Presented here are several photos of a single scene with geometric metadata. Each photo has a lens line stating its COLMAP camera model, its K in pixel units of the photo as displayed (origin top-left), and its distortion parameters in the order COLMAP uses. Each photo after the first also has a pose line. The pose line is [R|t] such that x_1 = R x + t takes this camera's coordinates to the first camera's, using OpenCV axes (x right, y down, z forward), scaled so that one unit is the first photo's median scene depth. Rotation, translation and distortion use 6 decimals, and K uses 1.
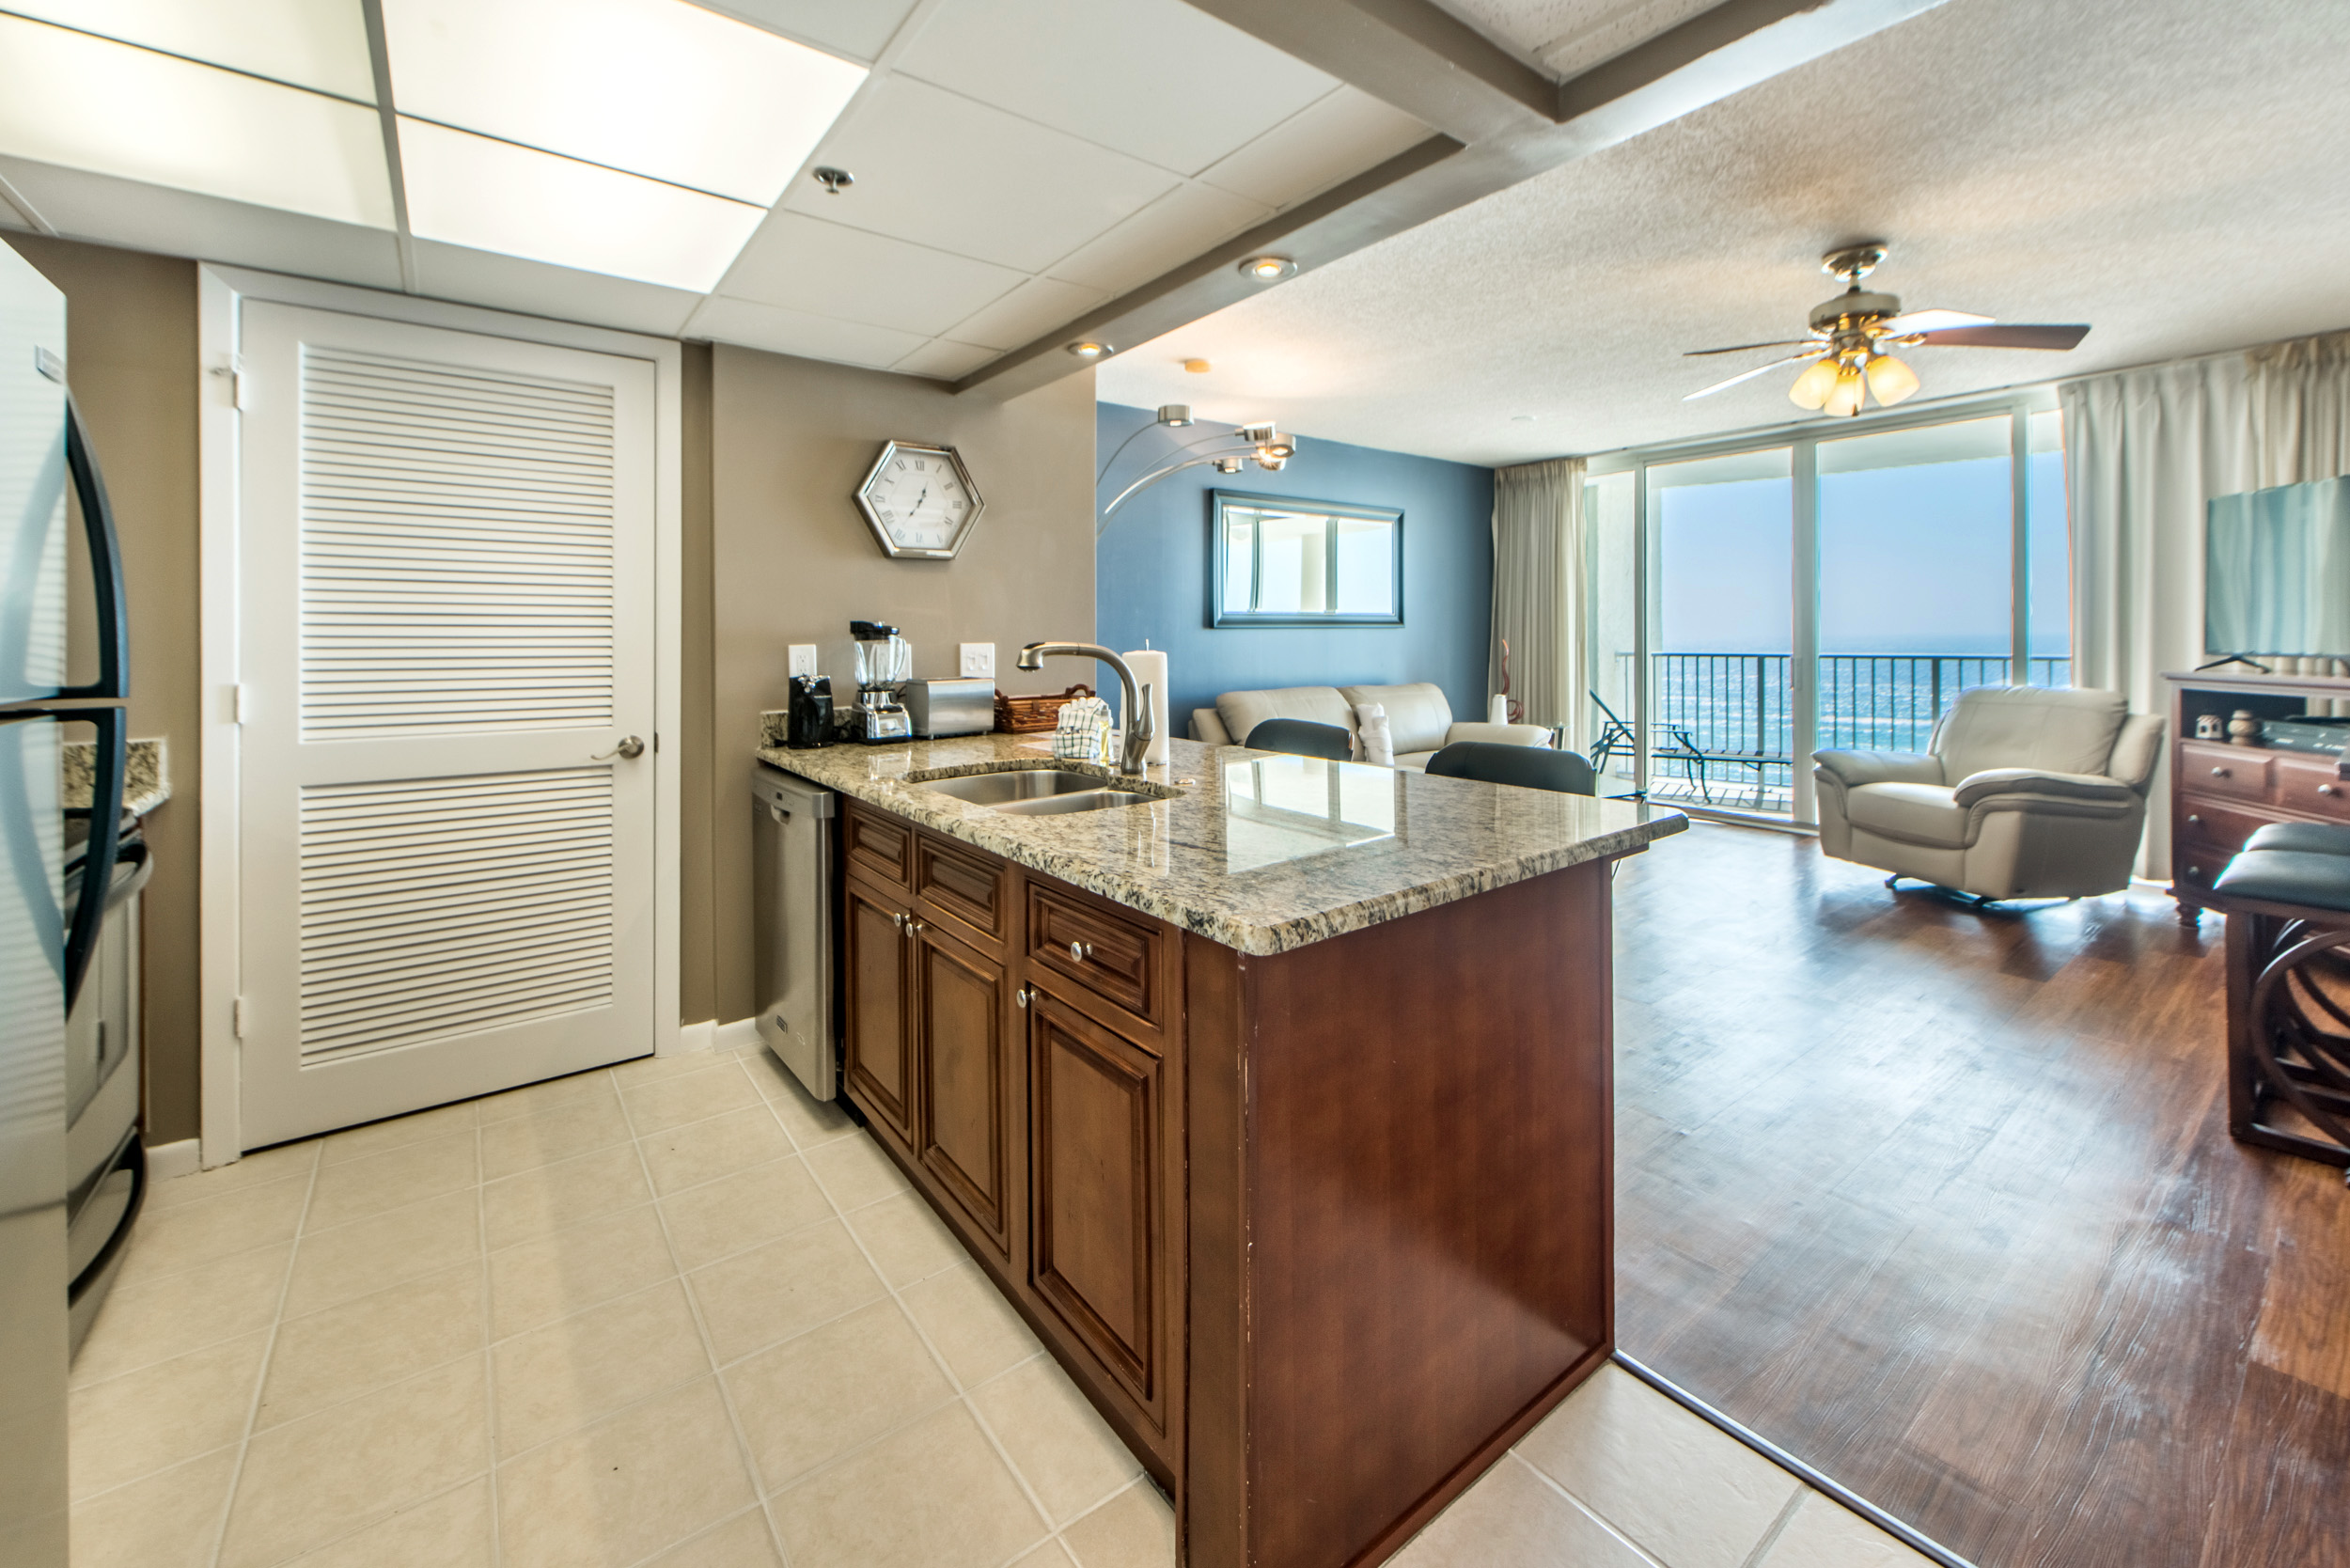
lens RADIAL K [[939.3, 0, 1169.7], [0, 939.3, 634.1], [0, 0, 1]] dist [-0.000472, -0.000027]
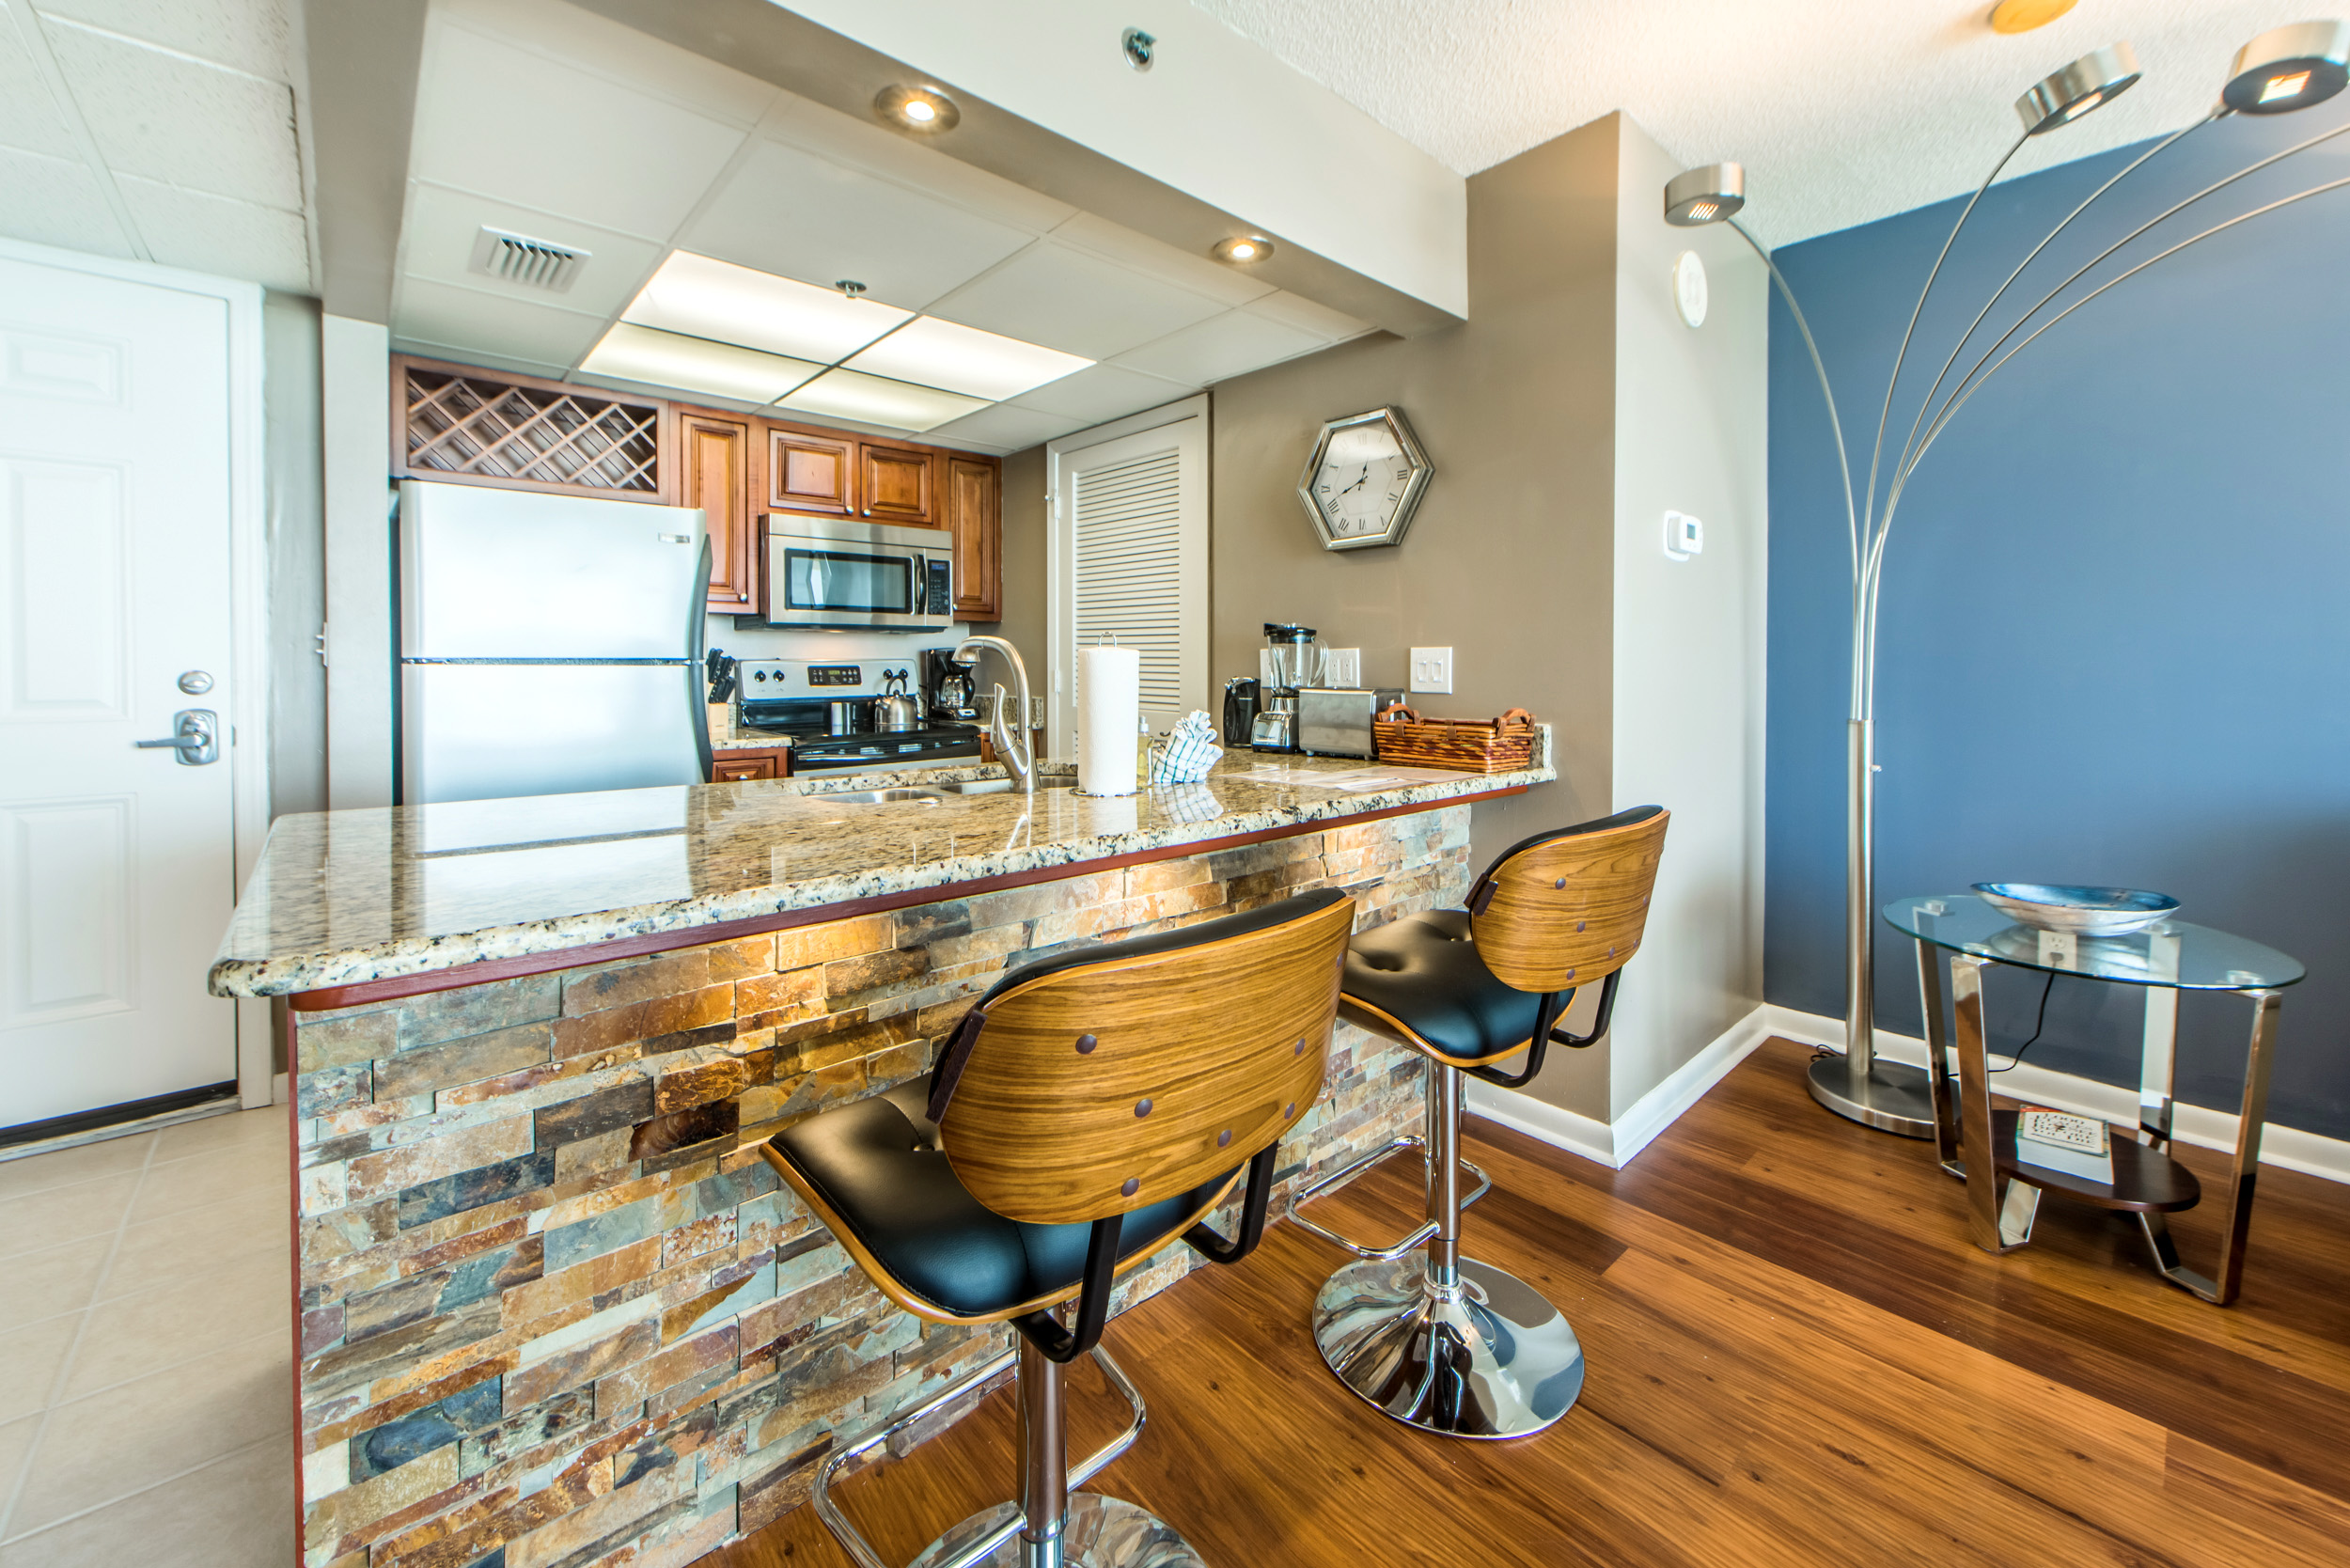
lens RADIAL K [[916.3, 0, 1179.7], [0, 916.3, 675.8], [0, 0, 1]] dist [0.000296, -0.000566]
pose [[0.082945, 0.020731, -0.996338, 0.594283], [-0.005310, 0.999779, 0.020361, 0.021230], [0.996540, 0.003602, 0.083037, 0.815776]]
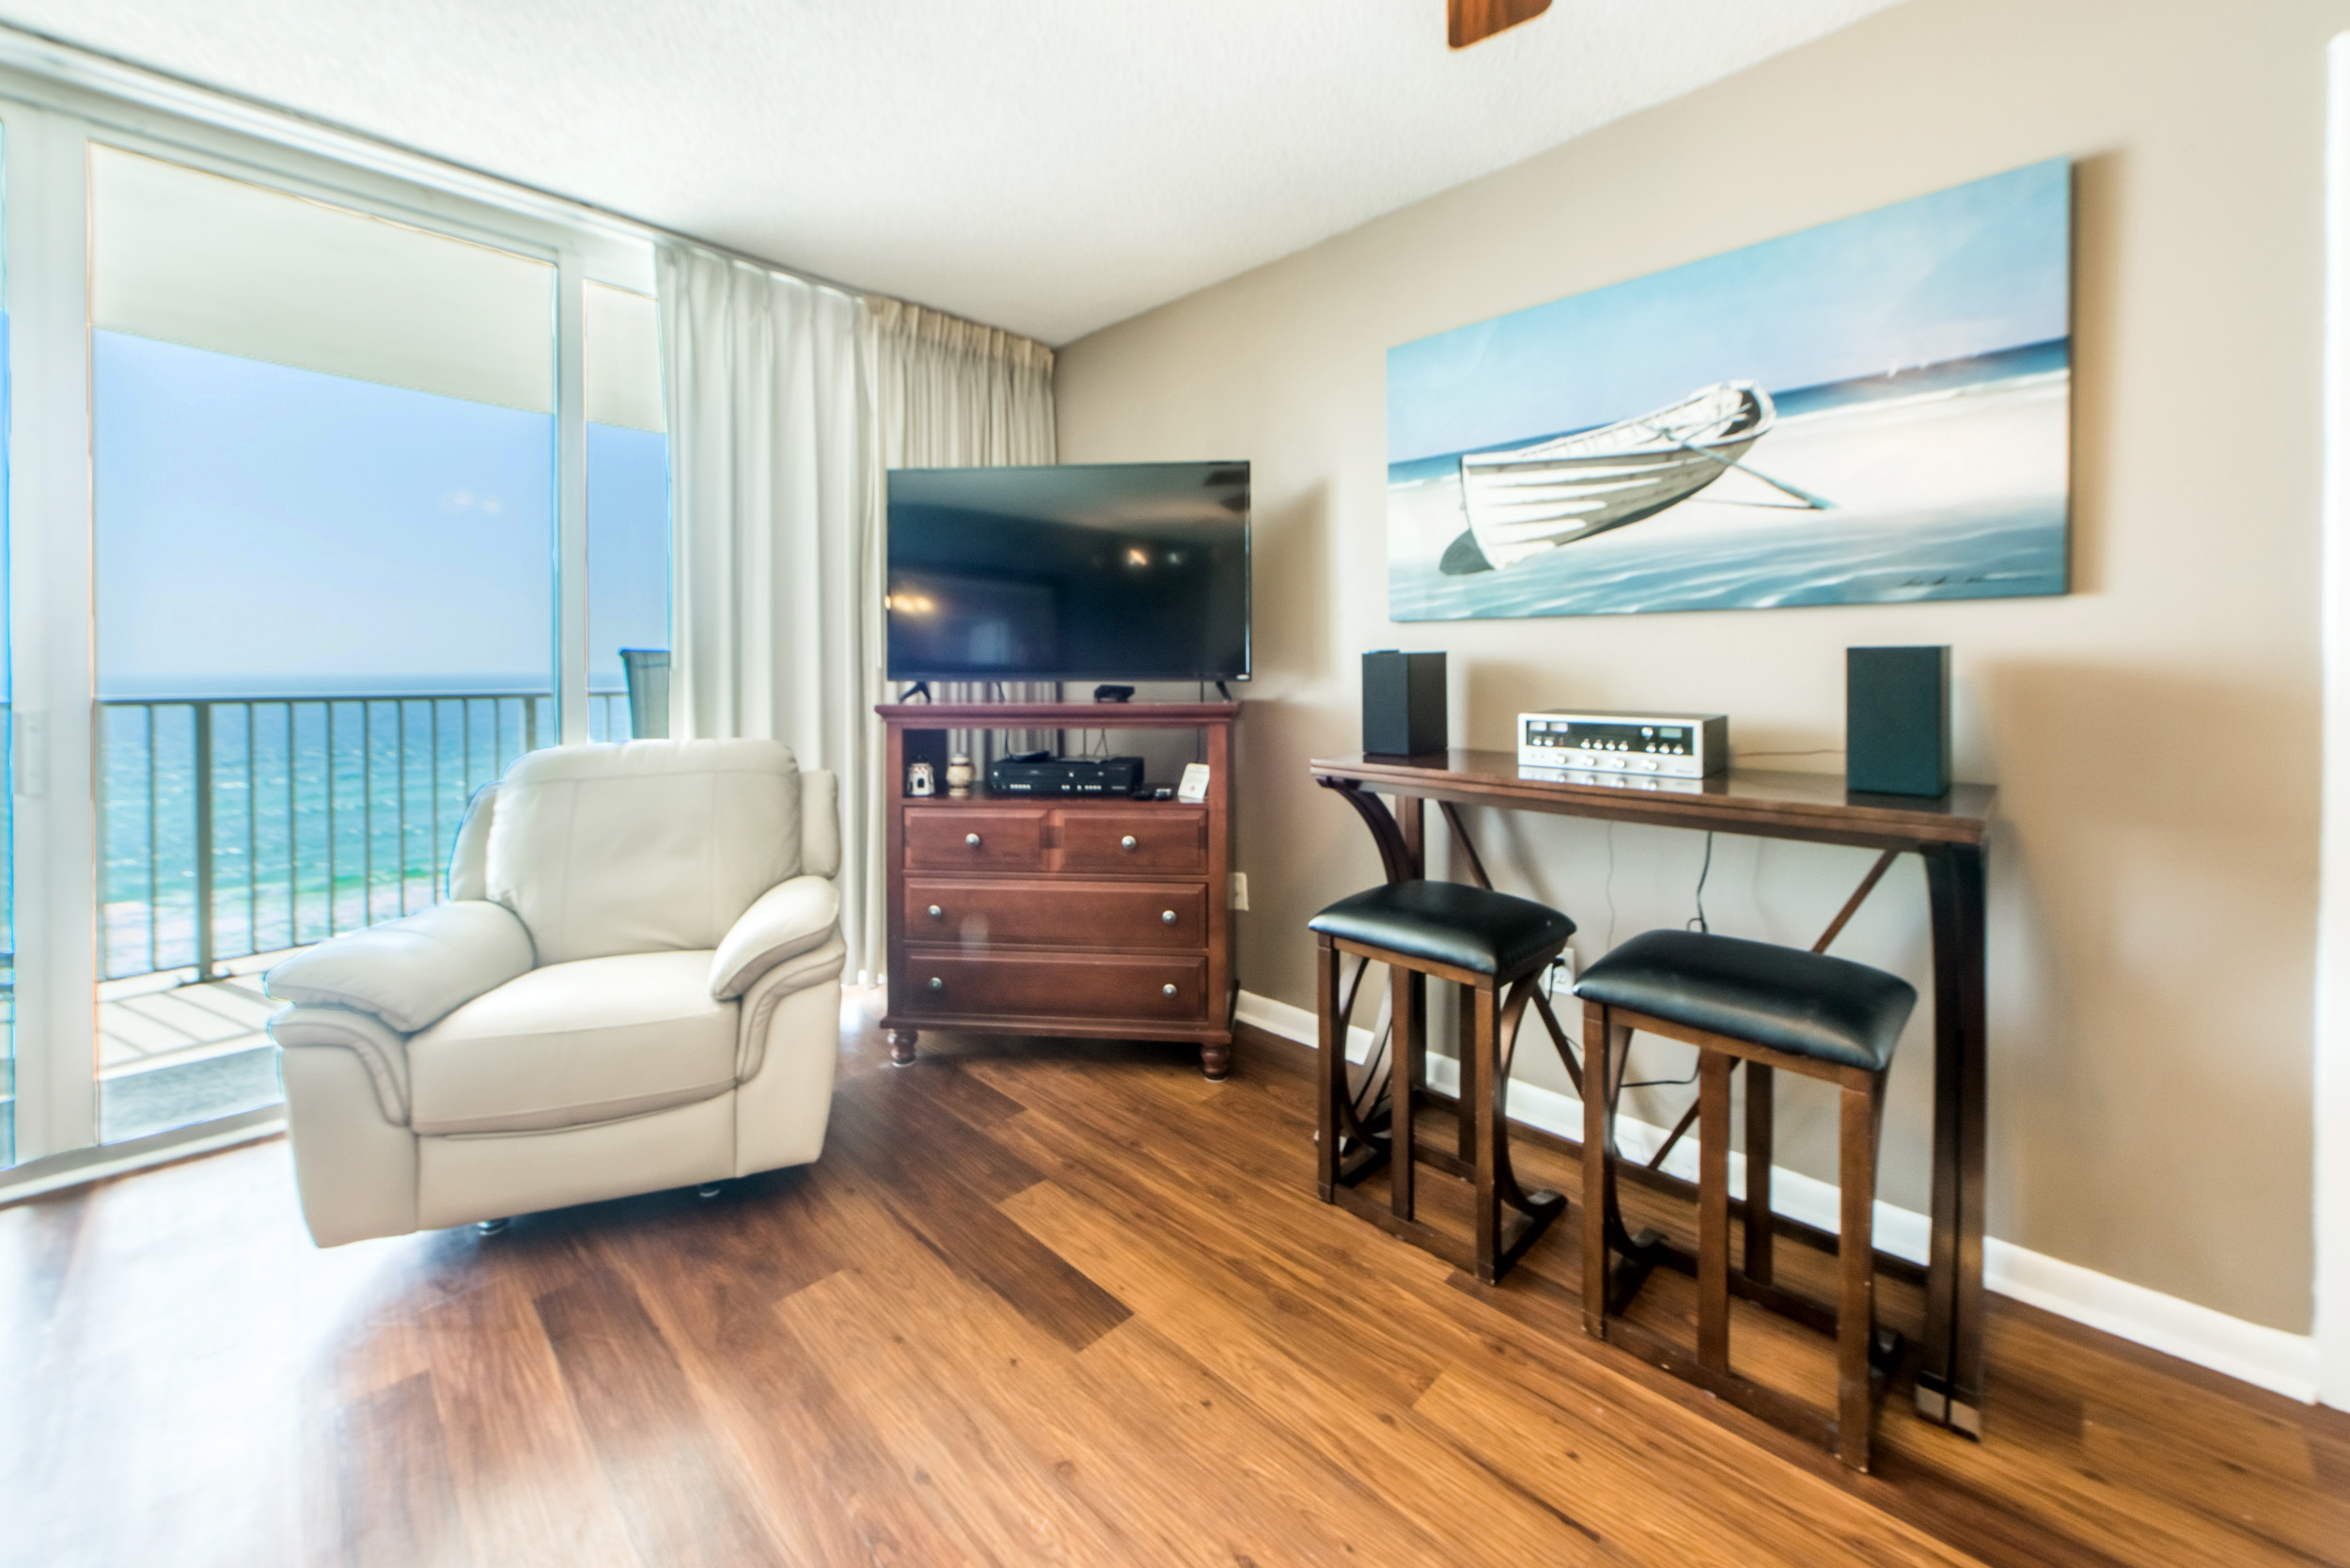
lens RADIAL K [[894.3, 0, 1171.5], [0, 894.3, 673.9], [0, 0, 1]] dist [0.000071, 0.000003]
pose [[-0.147376, -0.000409, 0.989080, 0.488602], [0.004085, 0.999991, 0.001023, 0.021234], [-0.989072, 0.004191, -0.147373, 1.131587]]
